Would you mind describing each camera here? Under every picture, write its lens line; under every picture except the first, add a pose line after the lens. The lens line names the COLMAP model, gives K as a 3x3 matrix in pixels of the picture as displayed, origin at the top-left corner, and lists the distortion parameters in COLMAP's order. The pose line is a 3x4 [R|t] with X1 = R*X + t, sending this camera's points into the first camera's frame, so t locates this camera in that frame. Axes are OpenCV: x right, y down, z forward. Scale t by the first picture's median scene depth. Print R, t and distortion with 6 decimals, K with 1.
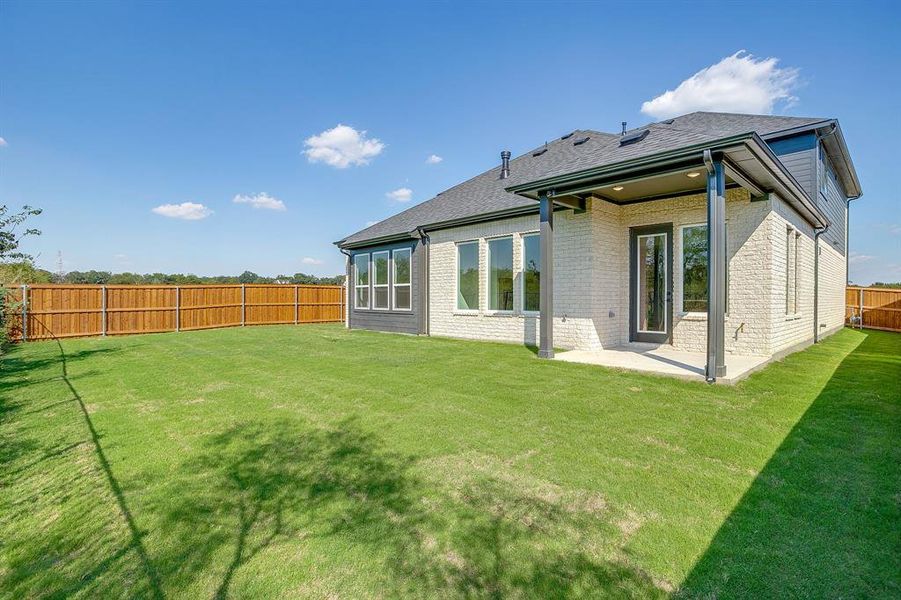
lens RADIAL K [[440.0, 0, 444.4], [0, 440.0, 300.5], [0, 0, 1]] dist [-0.059066, 0.037693]
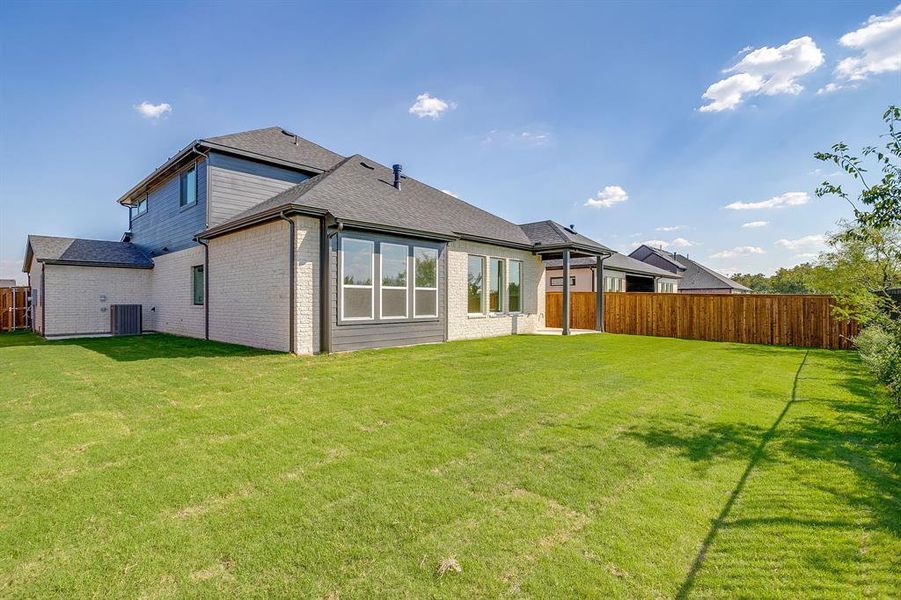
lens RADIAL K [[440.0, 0, 444.4], [0, 440.0, 300.5], [0, 0, 1]] dist [-0.059066, 0.037693]
pose [[-0.055305, 0.000278, 0.998469, -1.013437], [0.000184, 1.000000, -0.000268, -0.012119], [-0.998469, 0.000169, -0.055305, 1.038130]]
